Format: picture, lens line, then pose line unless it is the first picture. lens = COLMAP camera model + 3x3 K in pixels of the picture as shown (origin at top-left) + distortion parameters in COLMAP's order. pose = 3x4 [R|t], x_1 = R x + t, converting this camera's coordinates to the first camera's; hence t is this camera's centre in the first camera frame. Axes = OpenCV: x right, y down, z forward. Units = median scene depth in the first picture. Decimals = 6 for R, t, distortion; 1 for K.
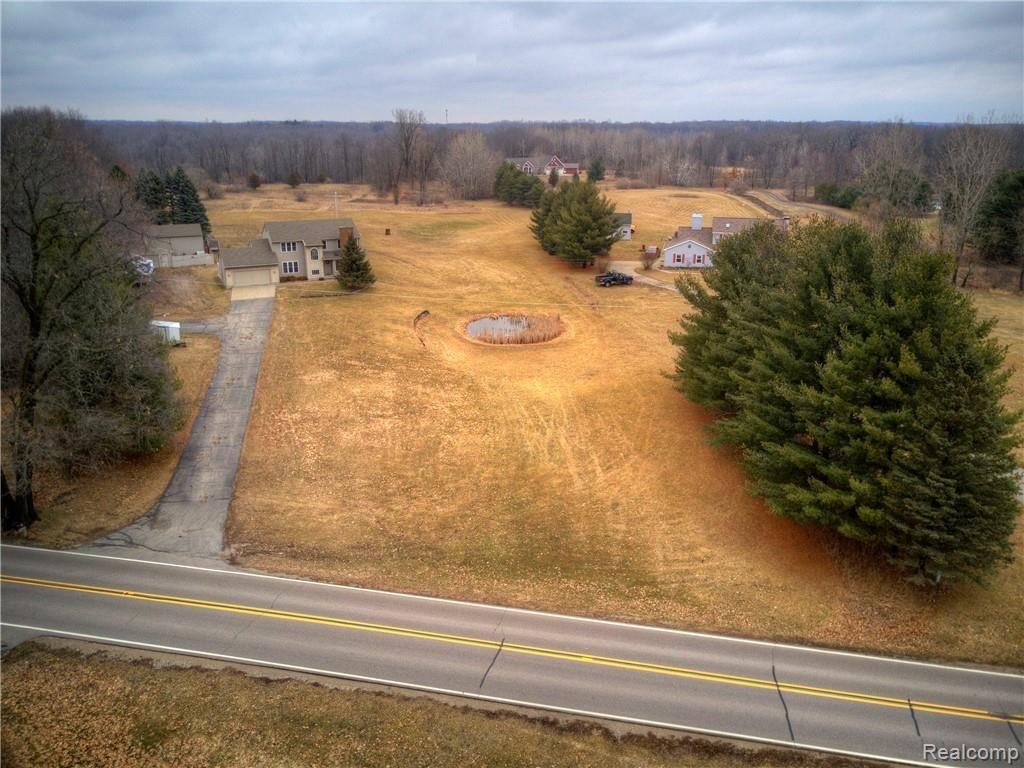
lens RADIAL K [[775.0, 0, 512.0], [0, 775.0, 384.0], [0, 0, 1]] dist [0.013564, -0.008312]
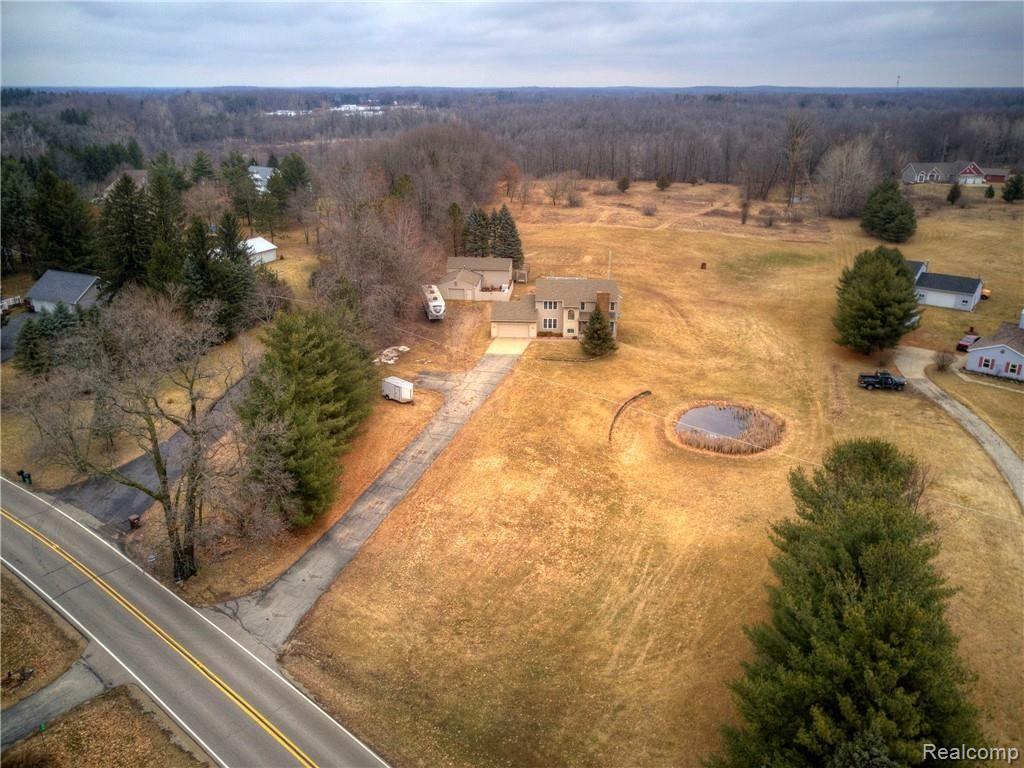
lens RADIAL K [[775.0, 0, 512.0], [0, 775.0, 384.0], [0, 0, 1]] dist [0.013564, -0.008312]
pose [[0.868083, 0.171324, -0.465918, 0.188137], [-0.152851, 0.985207, 0.077487, -0.143684], [0.472301, 0.003951, 0.881429, 0.022176]]
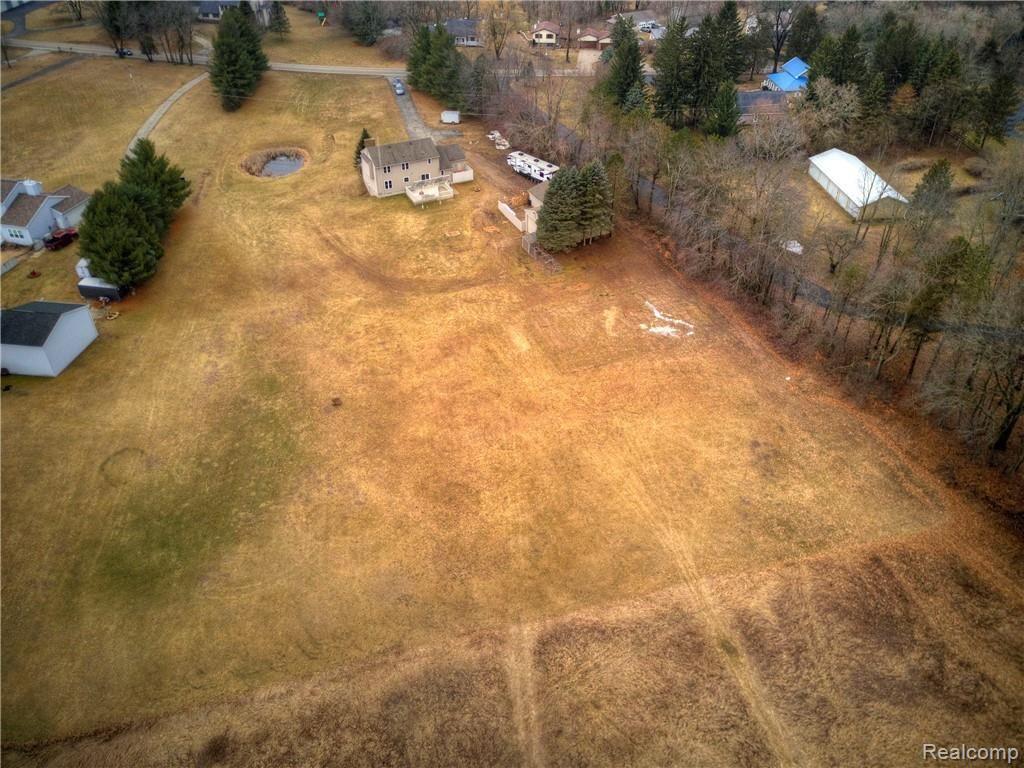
lens RADIAL K [[775.0, 0, 512.0], [0, 775.0, 384.0], [0, 0, 1]] dist [0.013564, -0.008312]
pose [[-0.999998, -0.001083, -0.001501, -0.453813], [-0.001850, 0.565480, 0.824760, -1.059488], [-0.000044, 0.824761, -0.565481, 2.093200]]
